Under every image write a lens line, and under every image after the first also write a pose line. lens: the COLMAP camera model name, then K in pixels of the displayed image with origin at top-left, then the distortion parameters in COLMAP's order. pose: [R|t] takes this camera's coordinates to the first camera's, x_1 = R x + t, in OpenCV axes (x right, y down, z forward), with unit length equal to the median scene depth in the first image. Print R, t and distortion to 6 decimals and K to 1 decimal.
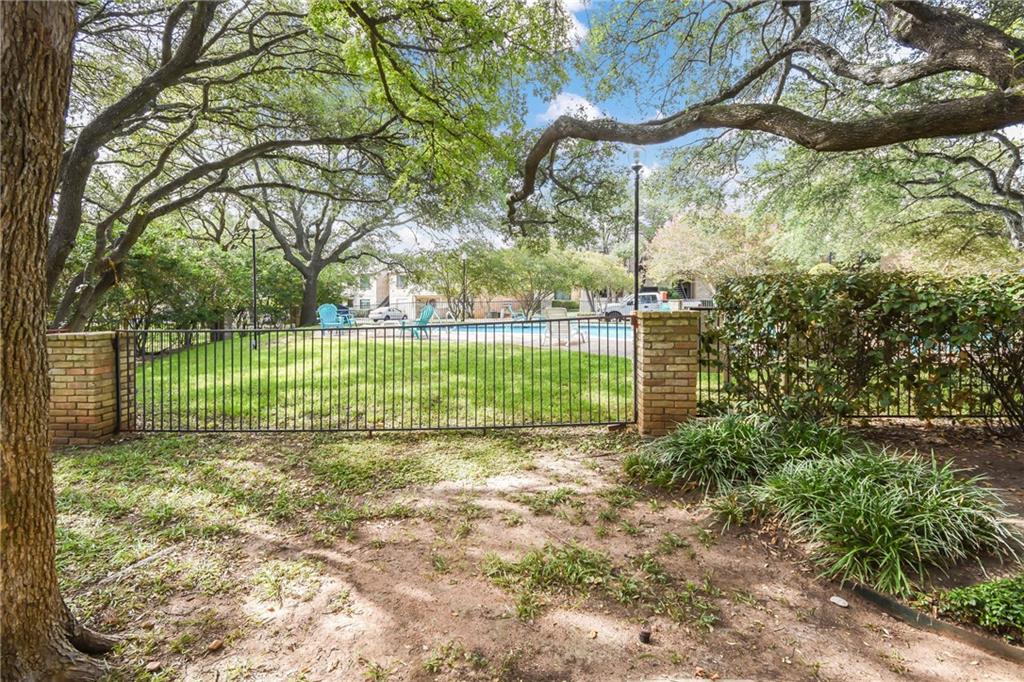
lens RADIAL K [[464.1, 0, 512.2], [0, 464.1, 312.2], [0, 0, 1]] dist [0.004797, 0.000242]
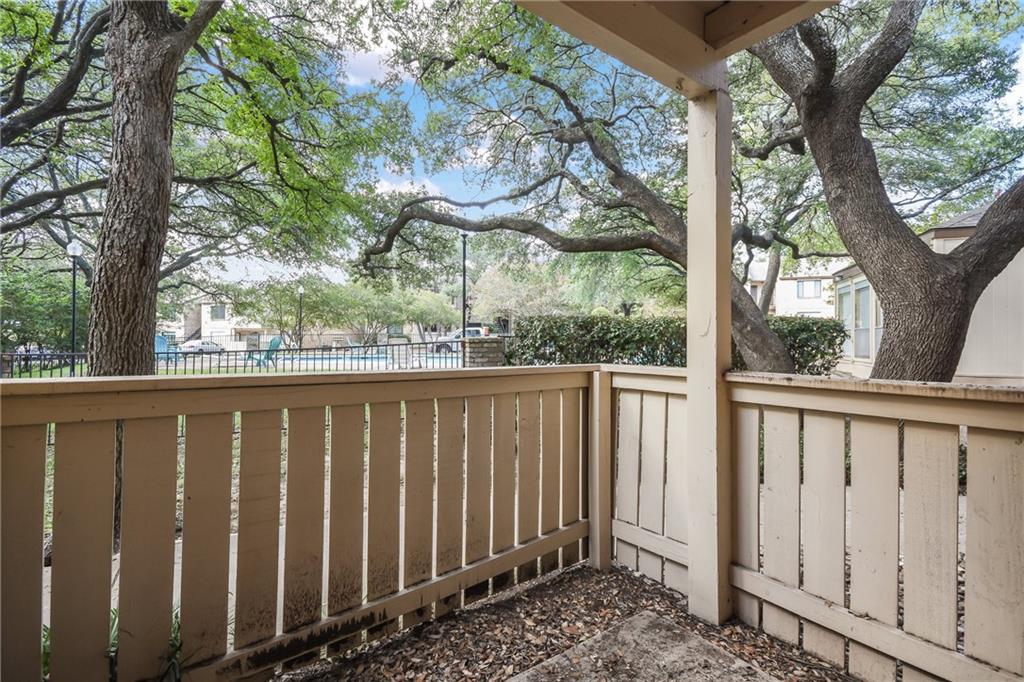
lens RADIAL K [[464.1, 0, 513.1], [0, 464.1, 341.8], [0, 0, 1]] dist [0.004797, 0.000242]
pose [[0.932382, 0.001015, 0.361472, -0.041188], [0.003355, 0.999929, -0.011462, 0.009074], [-0.361458, 0.011900, 0.932312, -0.146126]]
